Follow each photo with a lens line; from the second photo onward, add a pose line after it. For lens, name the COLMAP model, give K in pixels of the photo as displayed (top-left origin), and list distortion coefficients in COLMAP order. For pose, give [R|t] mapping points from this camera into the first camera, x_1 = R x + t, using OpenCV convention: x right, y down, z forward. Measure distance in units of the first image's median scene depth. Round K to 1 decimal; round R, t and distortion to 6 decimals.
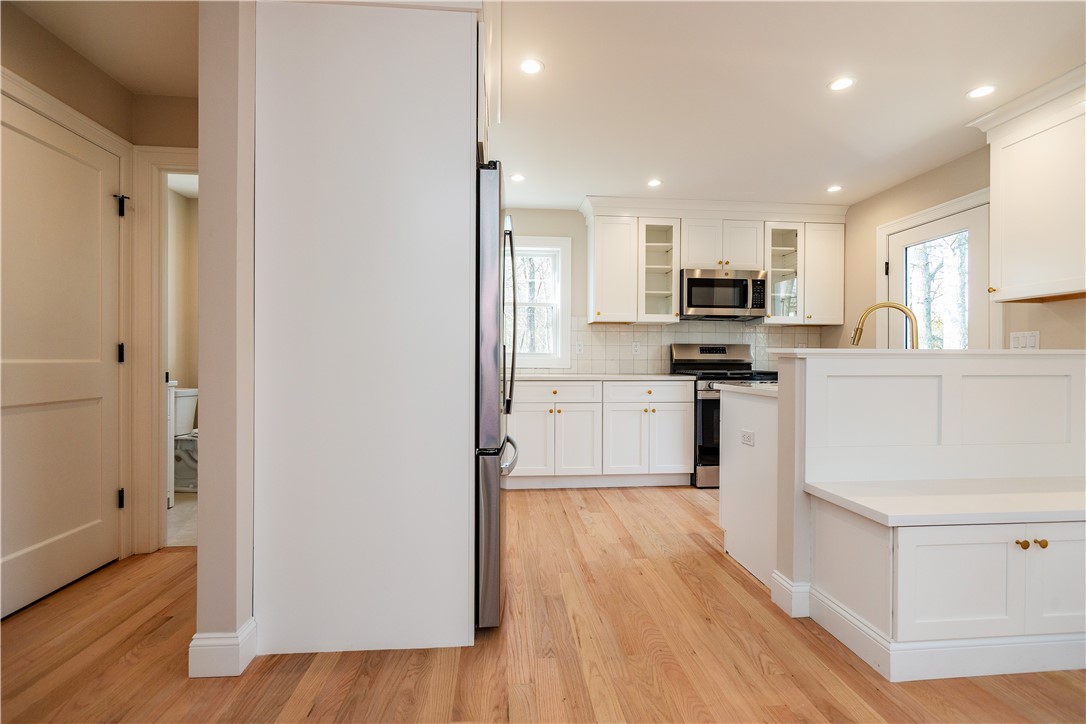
lens RADIAL K [[491.9, 0, 543.0], [0, 491.9, 362.0], [0, 0, 1]] dist [-0.000925, 0.000869]
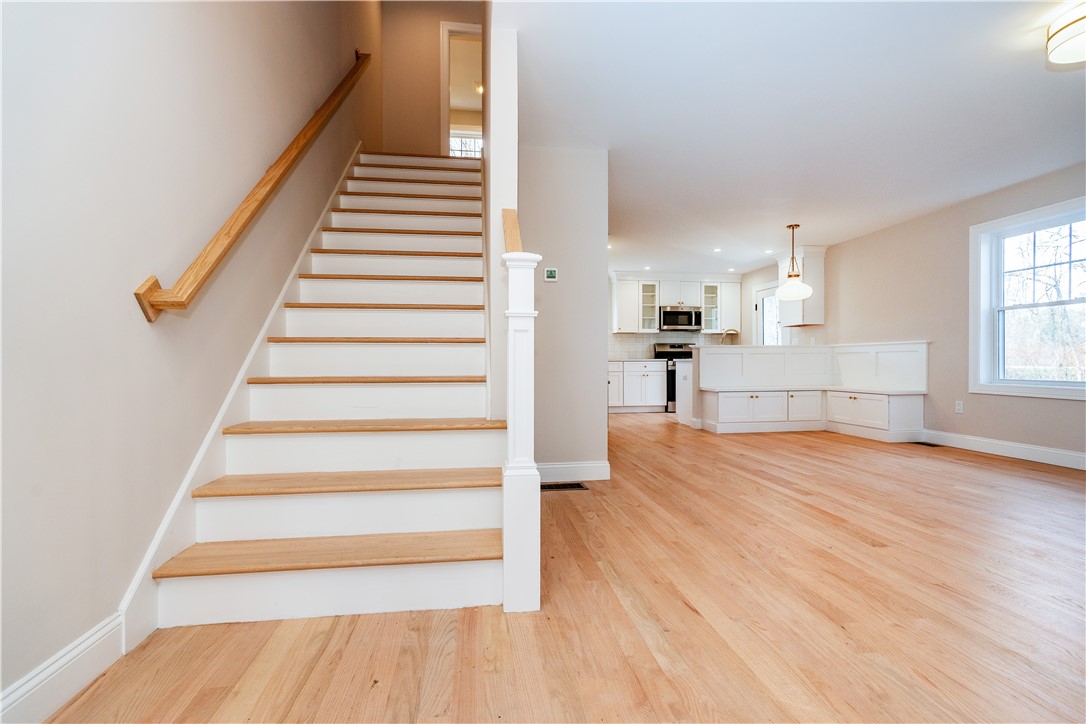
lens RADIAL K [[500.5, 0, 538.8], [0, 500.5, 363.6], [0, 0, 1]] dist [0.000744, 0.000190]
pose [[0.999107, -0.008505, 0.041385, -0.315937], [0.008348, 0.999957, 0.003963, 0.034970], [-0.041417, -0.003614, 0.999135, -1.078203]]
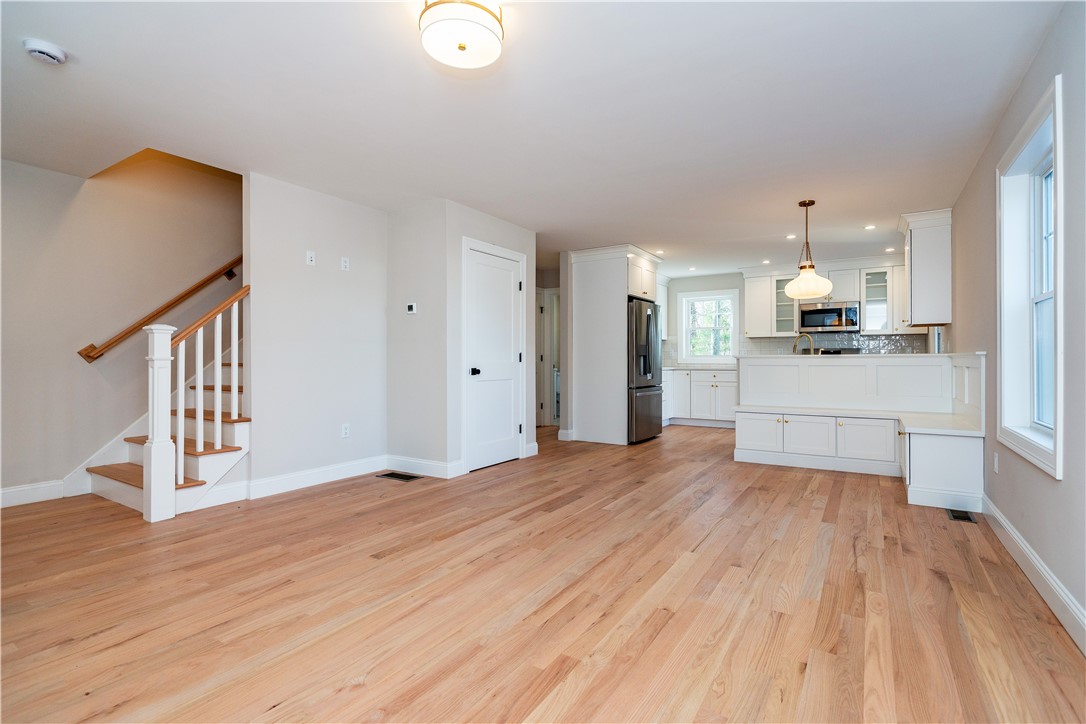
lens RADIAL K [[503.6, 0, 558.9], [0, 503.6, 358.4], [0, 0, 1]] dist [-0.004018, 0.000534]
pose [[0.798330, -0.007913, -0.602168, 0.689454], [0.004864, 0.999966, -0.006692, 0.001694], [0.602200, 0.002414, 0.798341, -0.889166]]
